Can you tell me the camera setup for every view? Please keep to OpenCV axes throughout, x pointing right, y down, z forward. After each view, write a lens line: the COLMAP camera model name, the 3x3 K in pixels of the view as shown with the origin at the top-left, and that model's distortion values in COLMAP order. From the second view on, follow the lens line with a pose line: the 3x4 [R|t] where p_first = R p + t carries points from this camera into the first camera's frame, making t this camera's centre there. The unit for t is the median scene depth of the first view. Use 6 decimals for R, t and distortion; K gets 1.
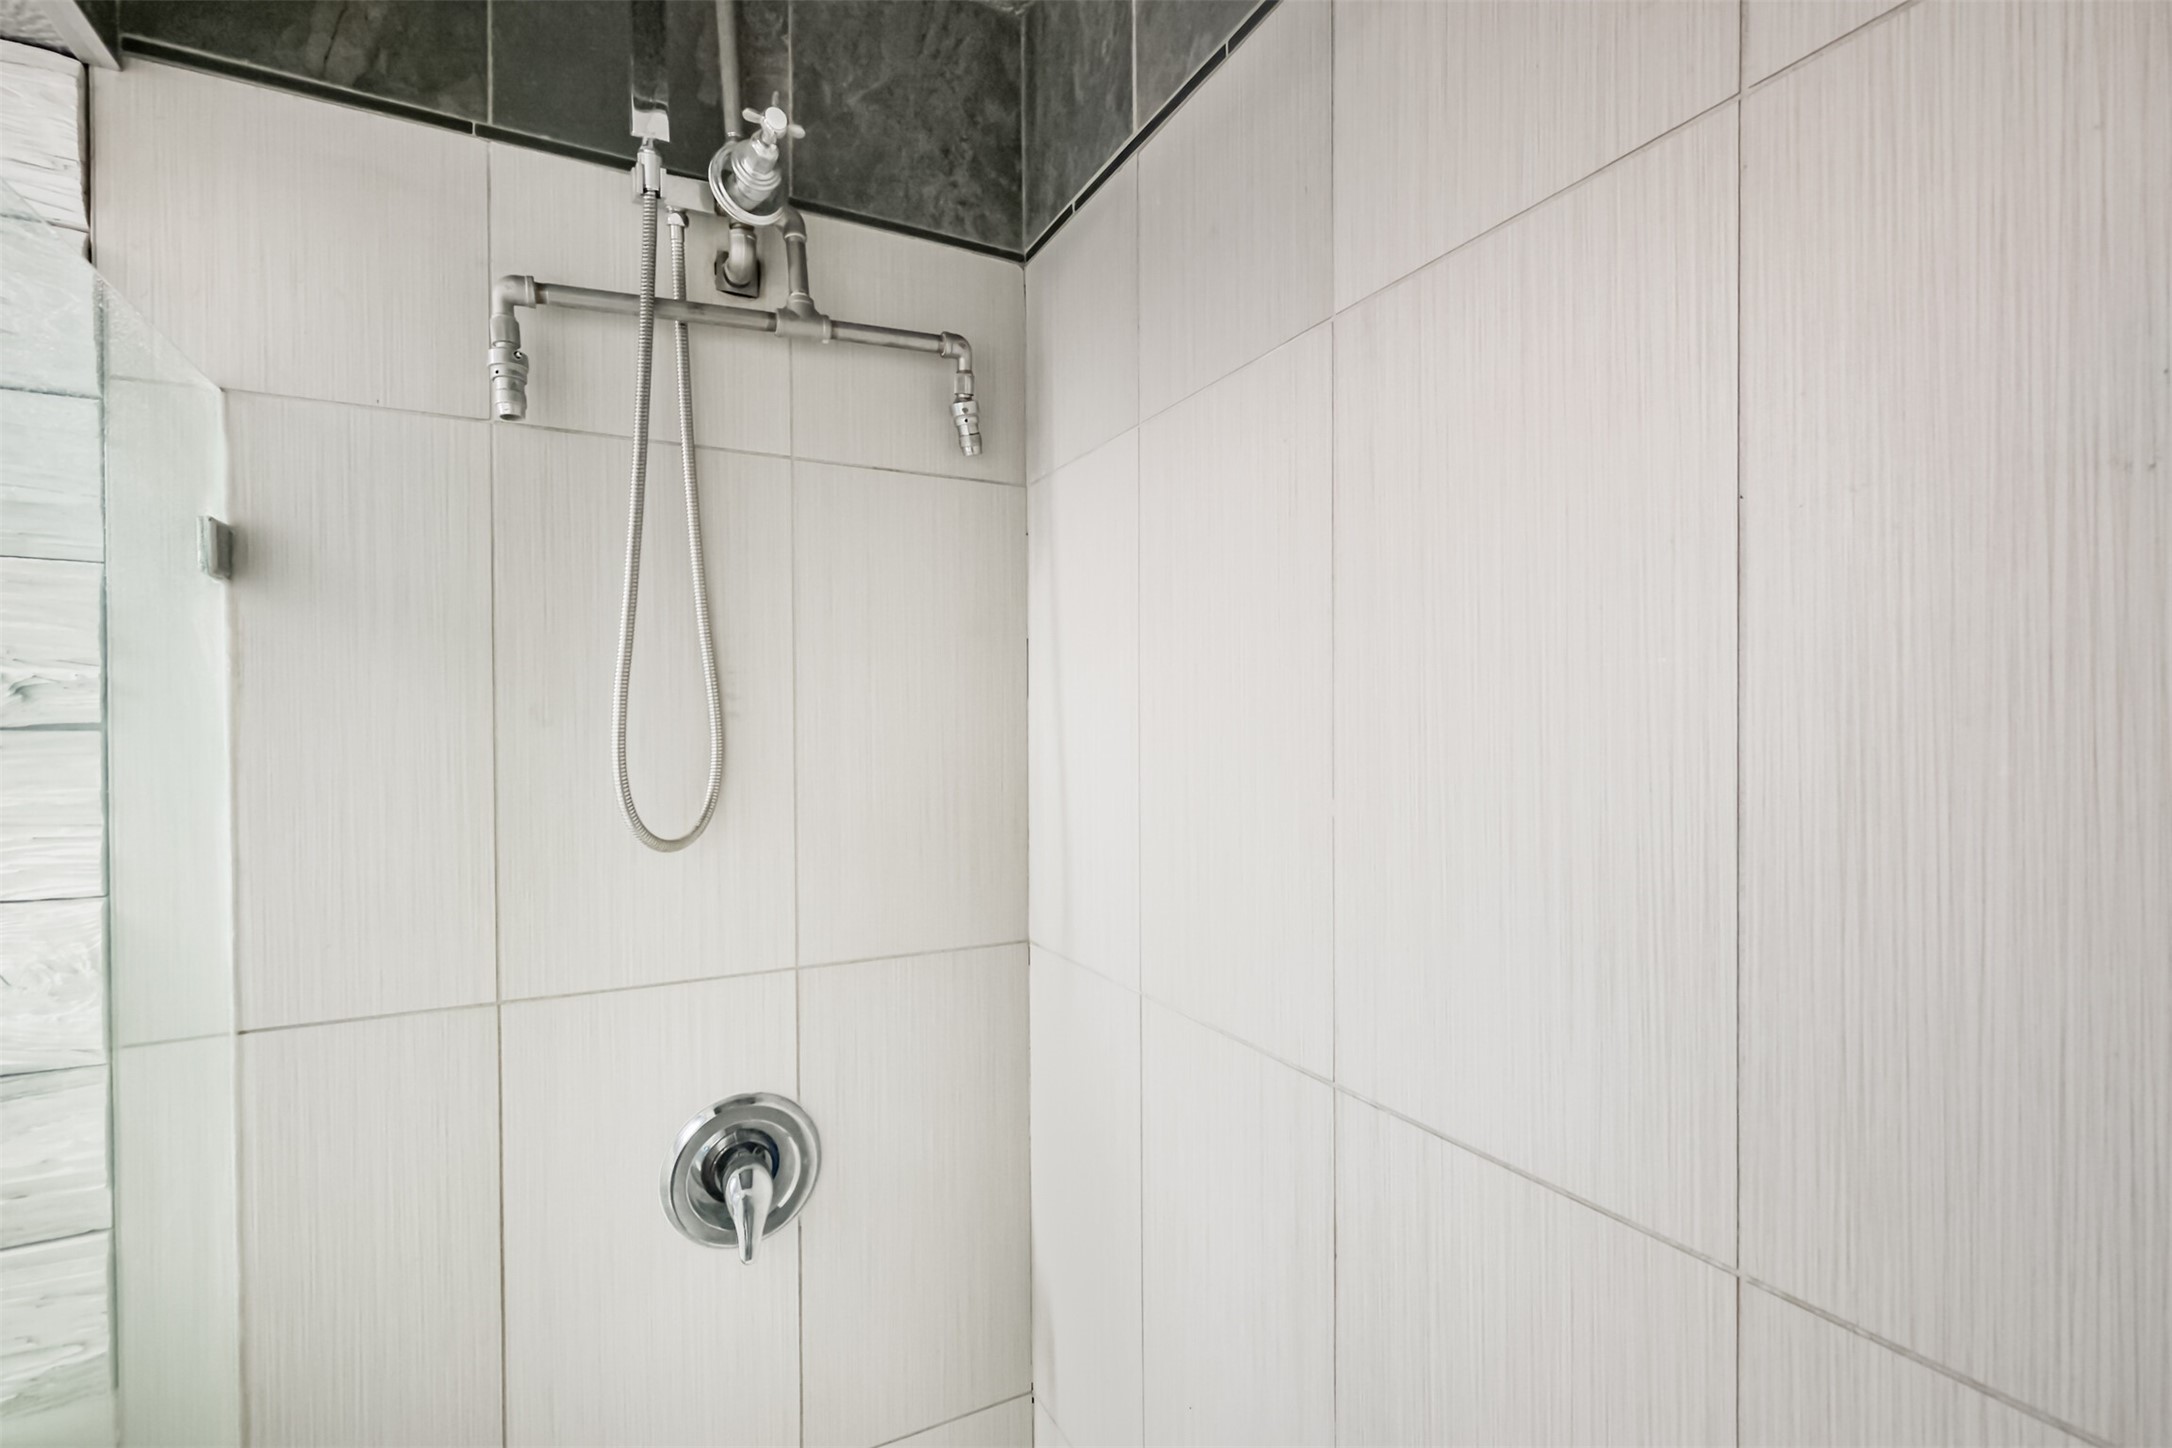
lens RADIAL K [[962.7, 0, 1097.7], [0, 962.7, 737.4], [0, 0, 1]] dist [-0.003308, -0.000824]
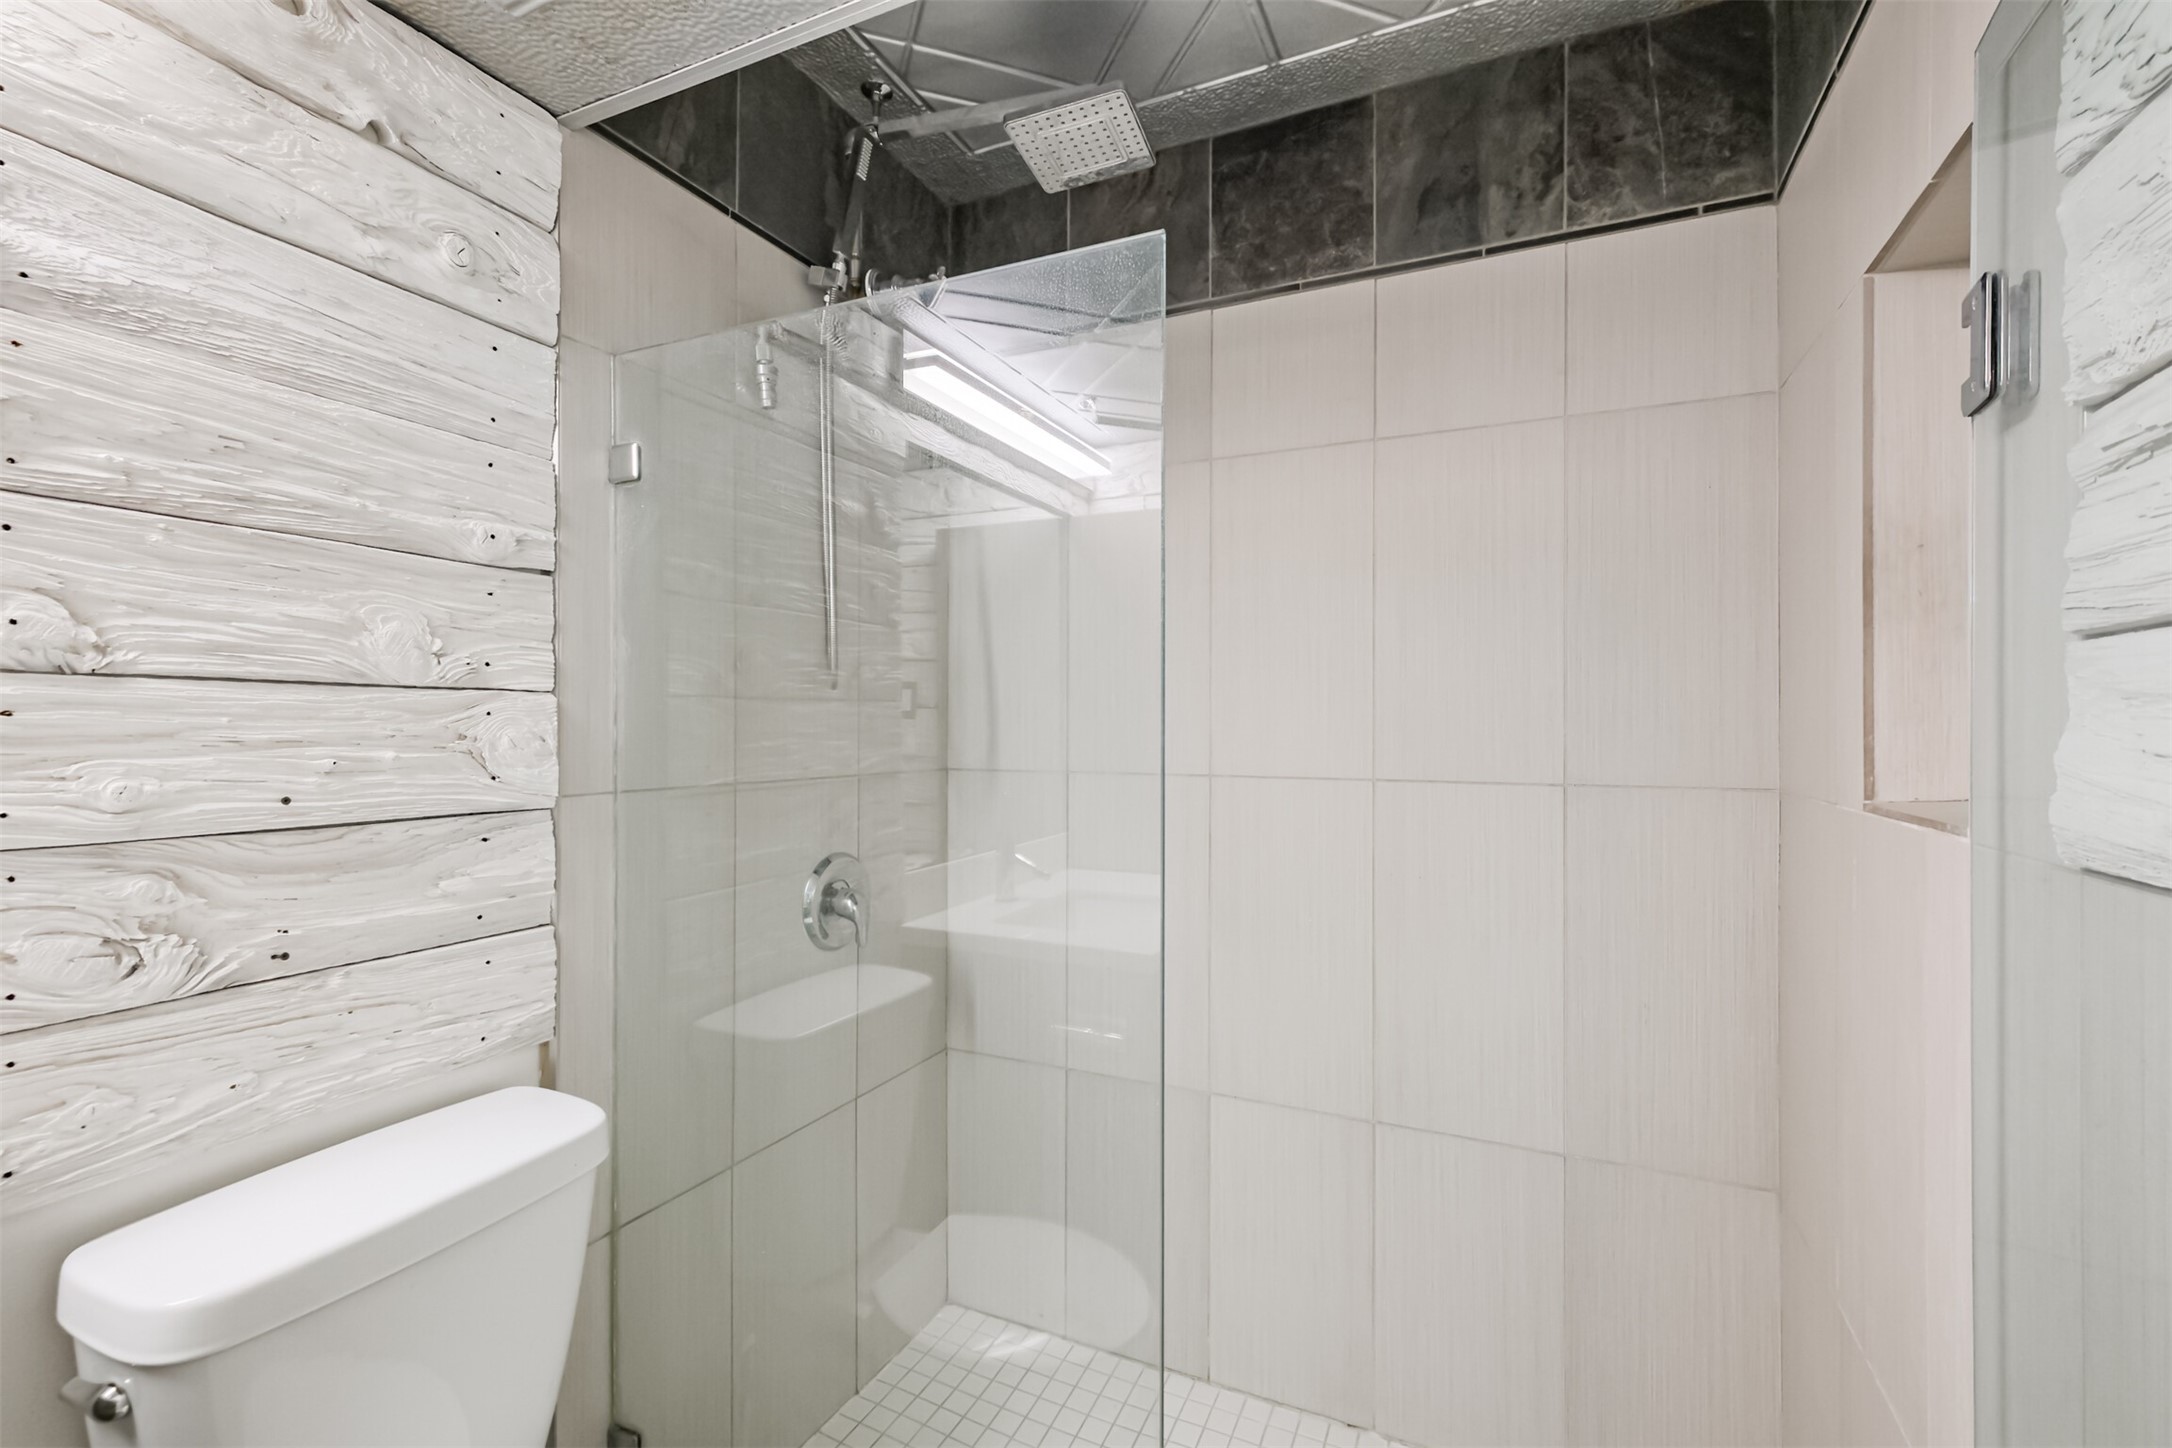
lens RADIAL K [[962.7, 0, 1075.8], [0, 962.7, 722.8], [0, 0, 1]] dist [-0.003308, -0.000824]
pose [[0.800072, 0.013012, 0.599763, -1.277188], [-0.003931, 0.999857, -0.016449, 0.233955], [-0.599892, 0.010803, 0.800008, -0.634243]]
